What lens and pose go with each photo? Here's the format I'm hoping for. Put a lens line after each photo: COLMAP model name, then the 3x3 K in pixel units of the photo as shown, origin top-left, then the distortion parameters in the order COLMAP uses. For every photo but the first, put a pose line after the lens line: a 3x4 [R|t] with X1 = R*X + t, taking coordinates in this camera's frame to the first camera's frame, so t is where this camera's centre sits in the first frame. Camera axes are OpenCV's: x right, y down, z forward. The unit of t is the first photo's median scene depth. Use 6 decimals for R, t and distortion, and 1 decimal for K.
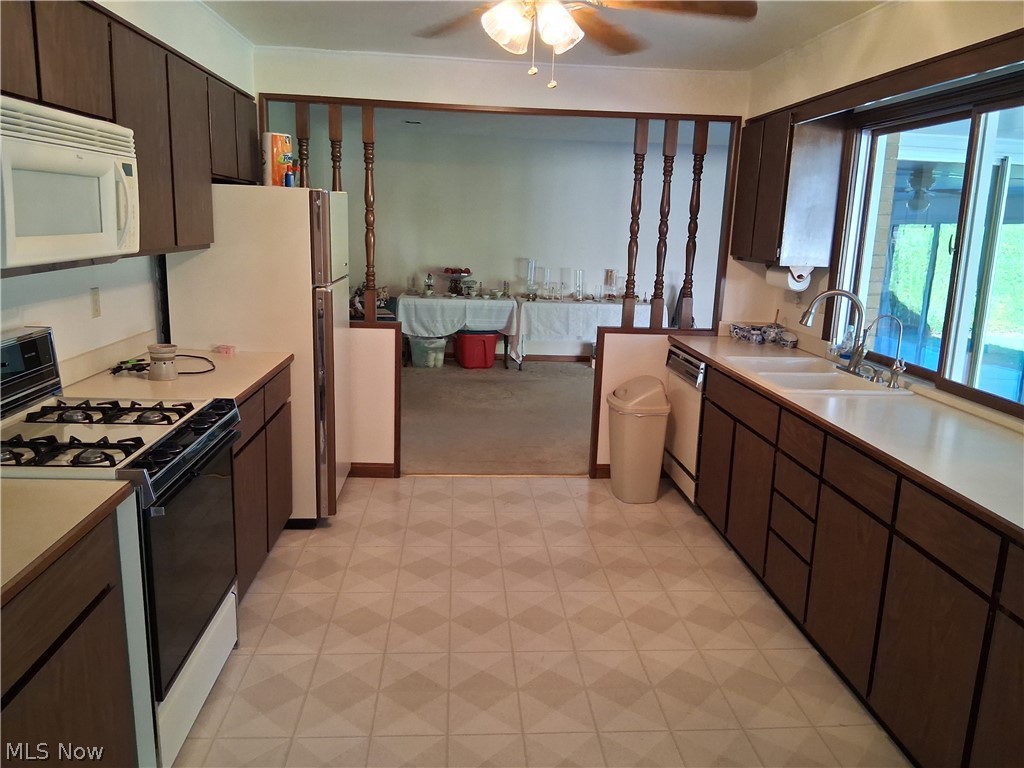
lens RADIAL K [[765.5, 0, 520.8], [0, 765.5, 384.6], [0, 0, 1]] dist [0.124335, -0.223220]
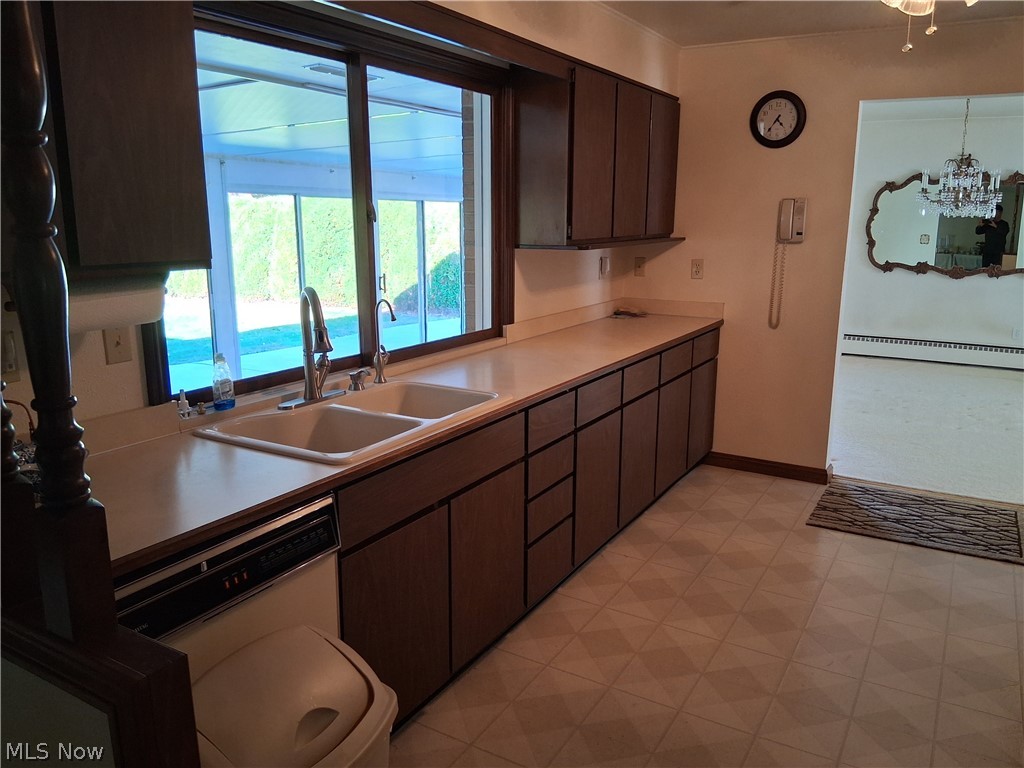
lens RADIAL K [[765.5, 0, 520.8], [0, 765.5, 384.6], [0, 0, 1]] dist [0.124335, -0.223220]
pose [[-0.823186, -0.152630, 0.546871, -0.130772], [0.088159, 0.917148, 0.388675, -0.364195], [-0.560885, 0.368164, -0.741528, 1.826019]]
